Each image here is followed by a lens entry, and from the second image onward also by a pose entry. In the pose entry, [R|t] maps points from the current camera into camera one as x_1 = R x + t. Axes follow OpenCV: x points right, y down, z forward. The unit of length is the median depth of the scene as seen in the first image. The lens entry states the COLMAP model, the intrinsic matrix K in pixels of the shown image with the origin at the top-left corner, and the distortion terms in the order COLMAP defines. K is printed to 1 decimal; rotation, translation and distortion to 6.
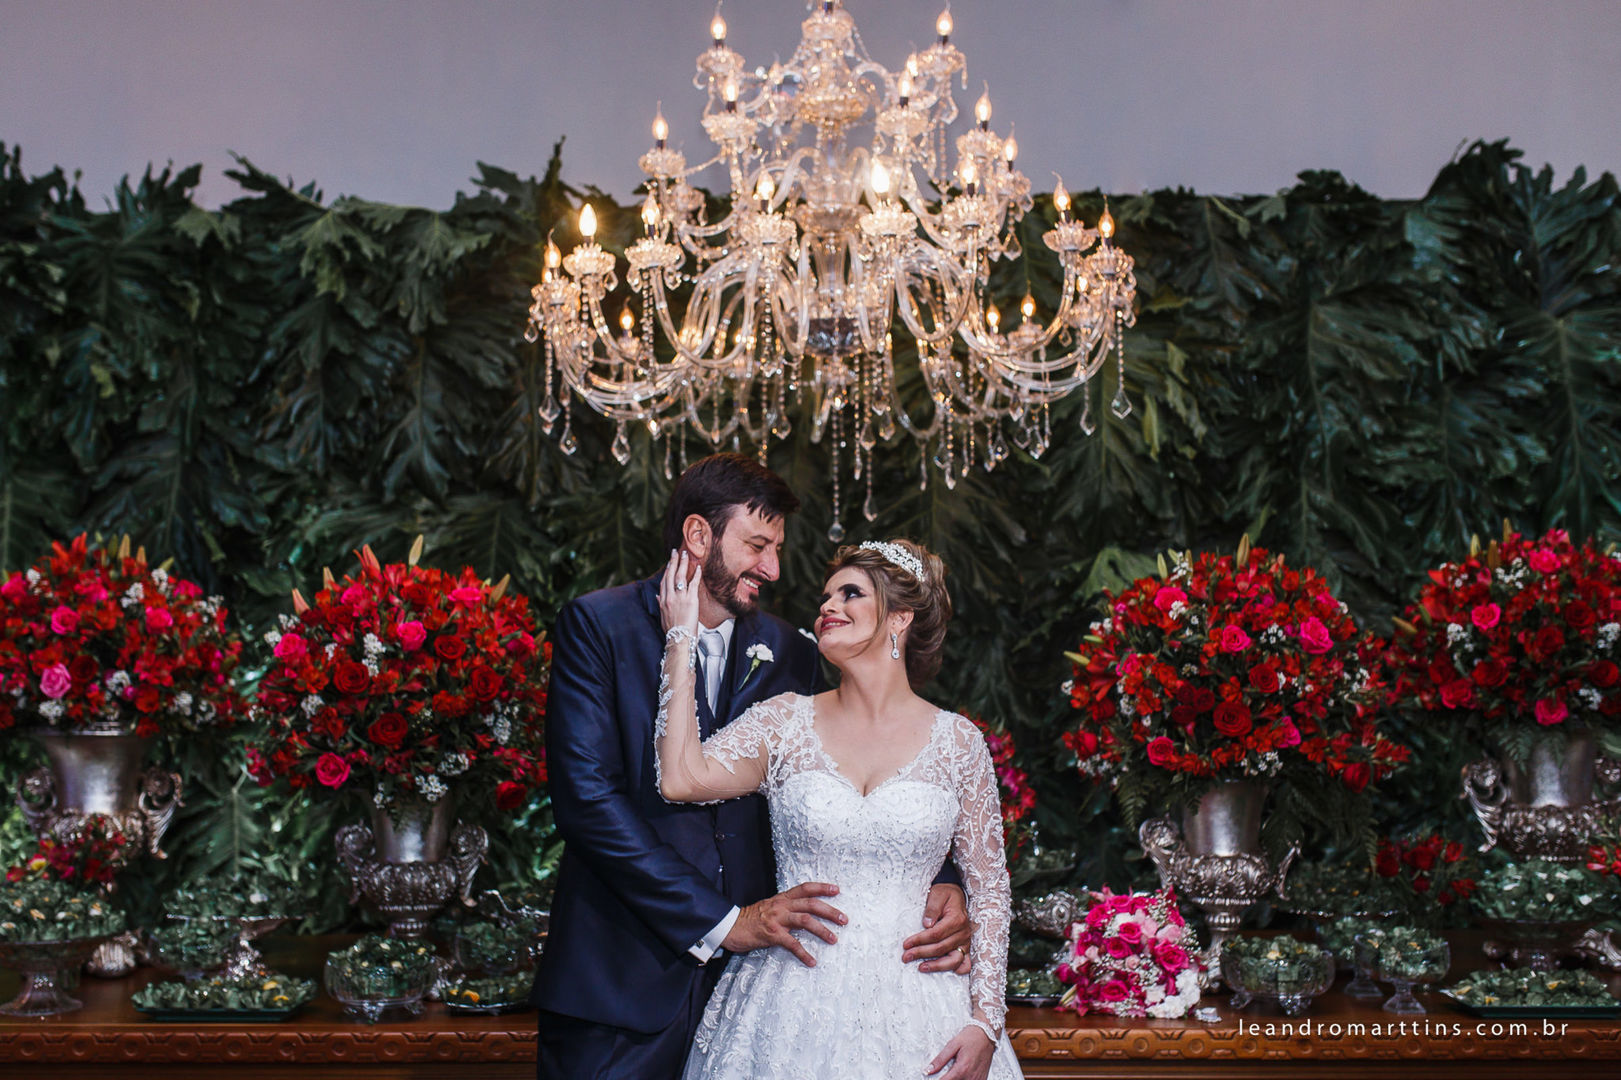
lens RADIAL K [[885.4, 0, 851.2], [0, 885.4, 587.4], [0, 0, 1]] dist [-0.003235, -0.000268]
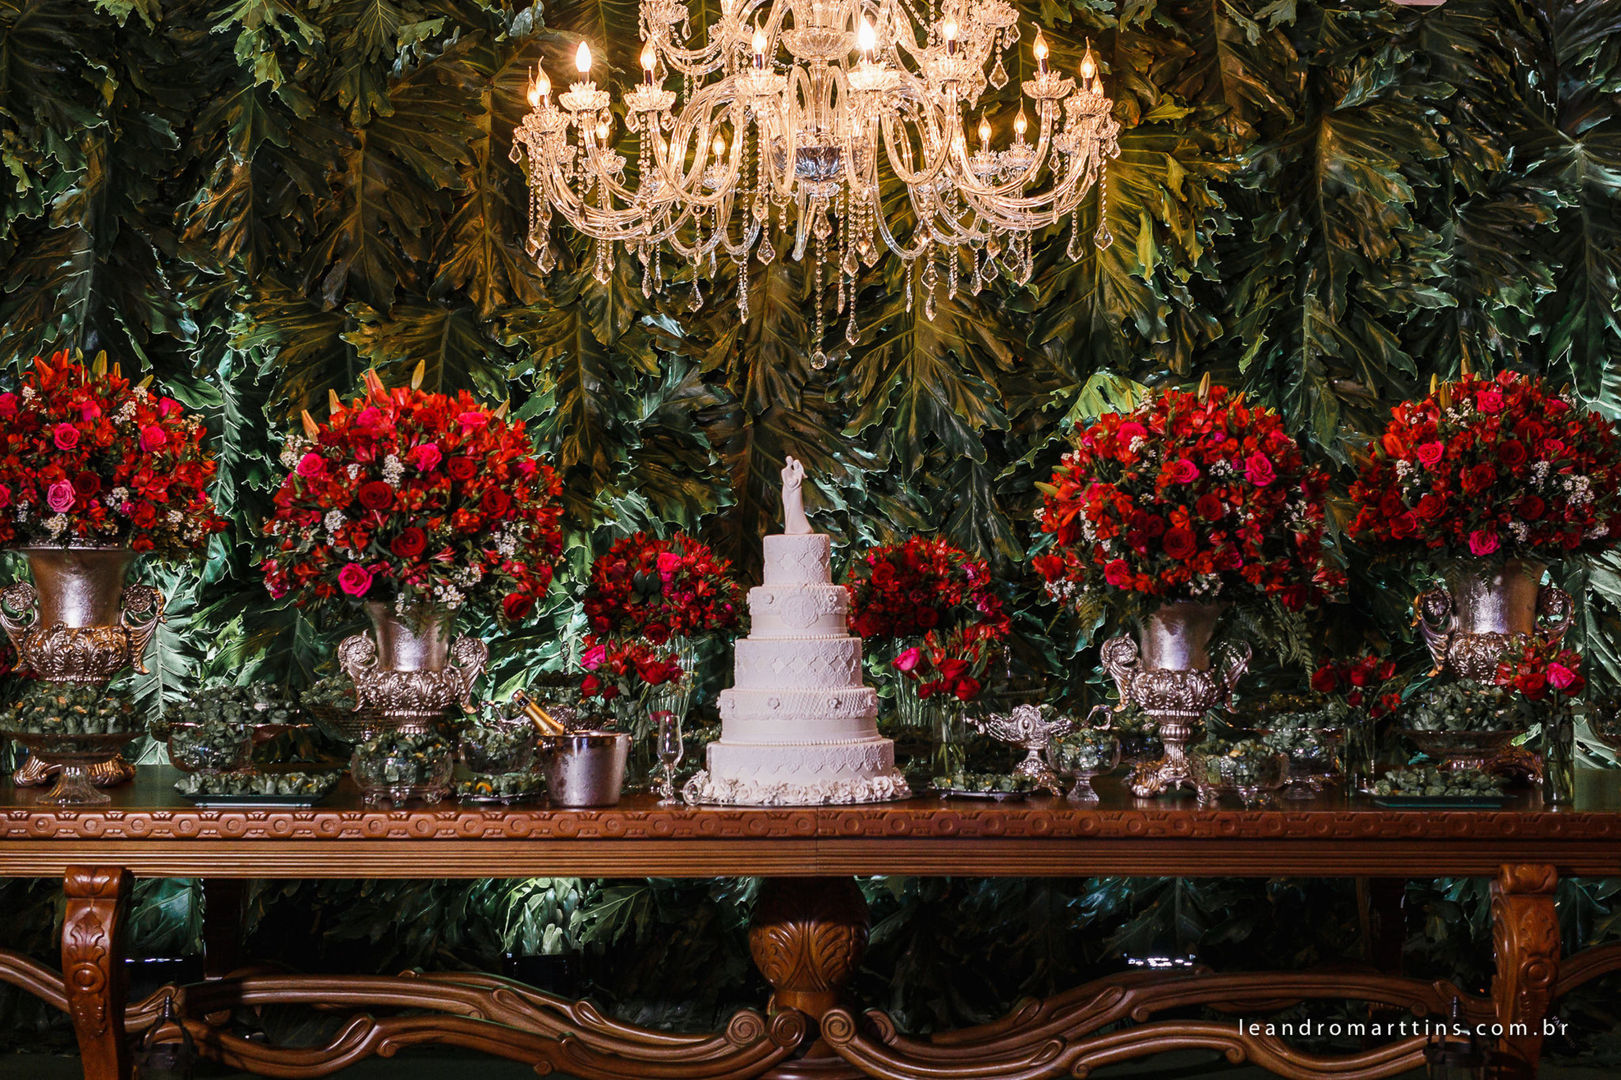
lens RADIAL K [[2931.1, 0, 810.5], [0, 2931.1, 540.0], [0, 0, 1]] dist [-0.014399, -0.127677]
pose [[0.998697, 0.012972, 0.049348, -0.196281], [-0.017271, 0.995998, 0.087694, -0.156944], [-0.048013, -0.088432, 0.994924, -2.441330]]
